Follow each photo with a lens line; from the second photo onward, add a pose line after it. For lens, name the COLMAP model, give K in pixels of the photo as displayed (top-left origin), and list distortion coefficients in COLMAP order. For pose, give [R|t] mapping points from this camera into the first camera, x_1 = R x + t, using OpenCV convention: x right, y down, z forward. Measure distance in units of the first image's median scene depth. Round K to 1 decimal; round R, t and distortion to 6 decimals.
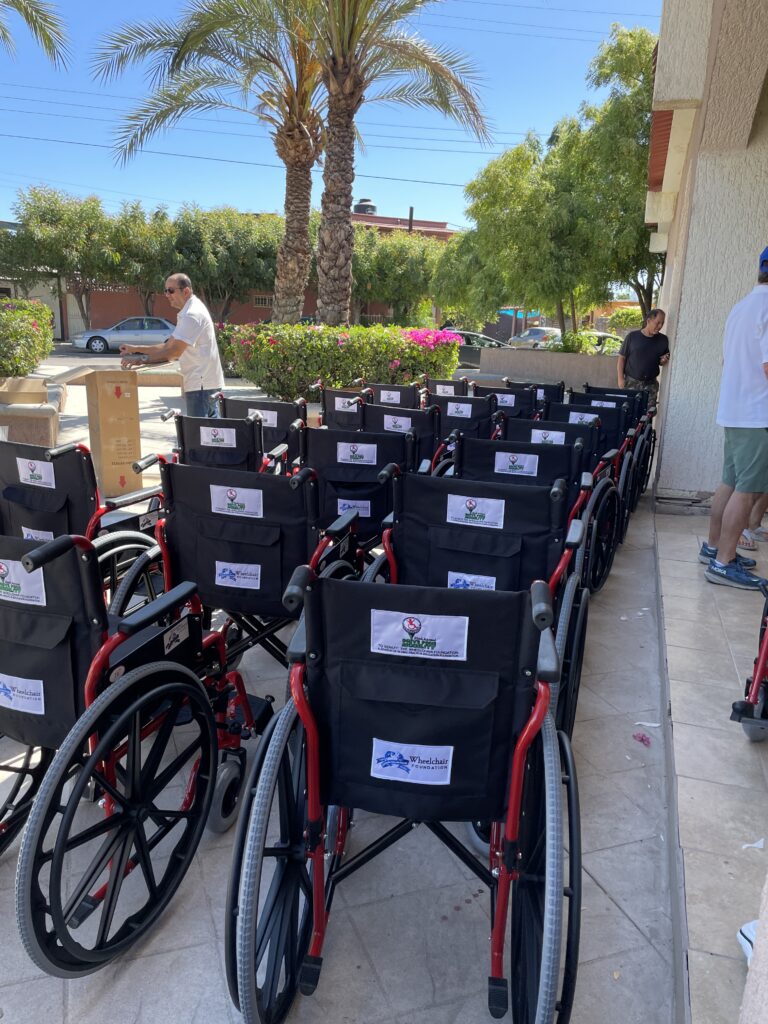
lens RADIAL K [[792.0, 0, 384.0], [0, 792.0, 512.0], [0, 0, 1]] dist [0.107927, -0.188369]
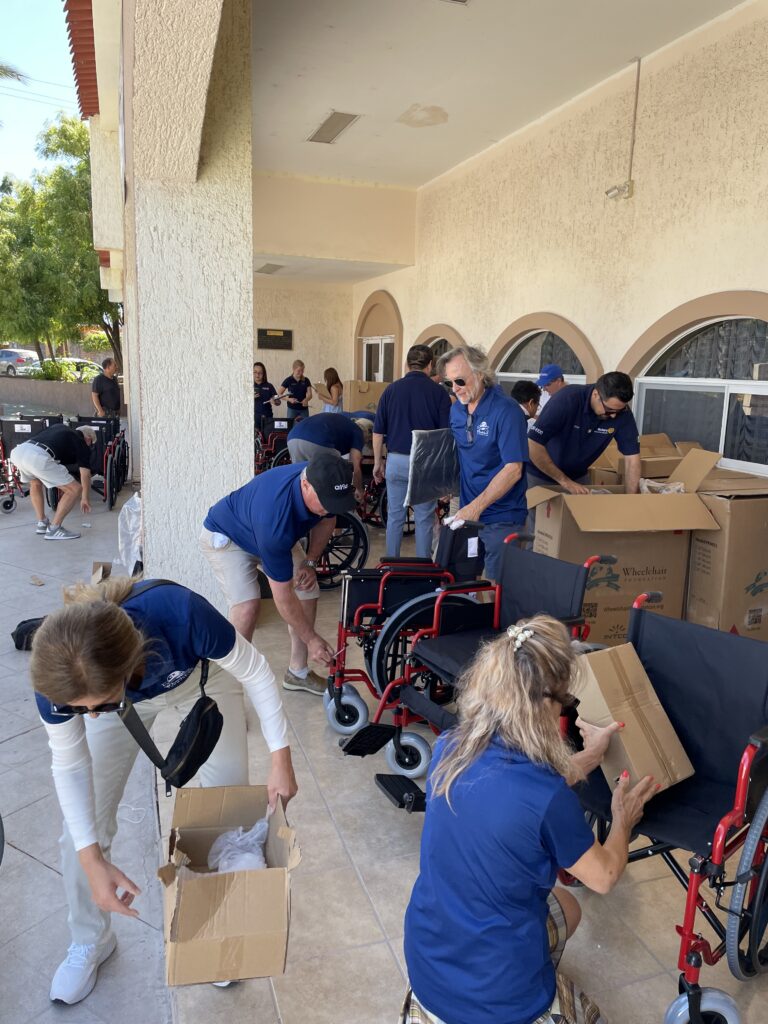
lens RADIAL K [[792.0, 0, 384.0], [0, 792.0, 512.0], [0, 0, 1]] dist [0.107927, -0.188369]
pose [[0.814584, -0.123097, 0.566834, -0.061171], [0.135192, 0.990600, 0.020844, 0.026697], [-0.564072, 0.059652, 0.823568, -0.220523]]
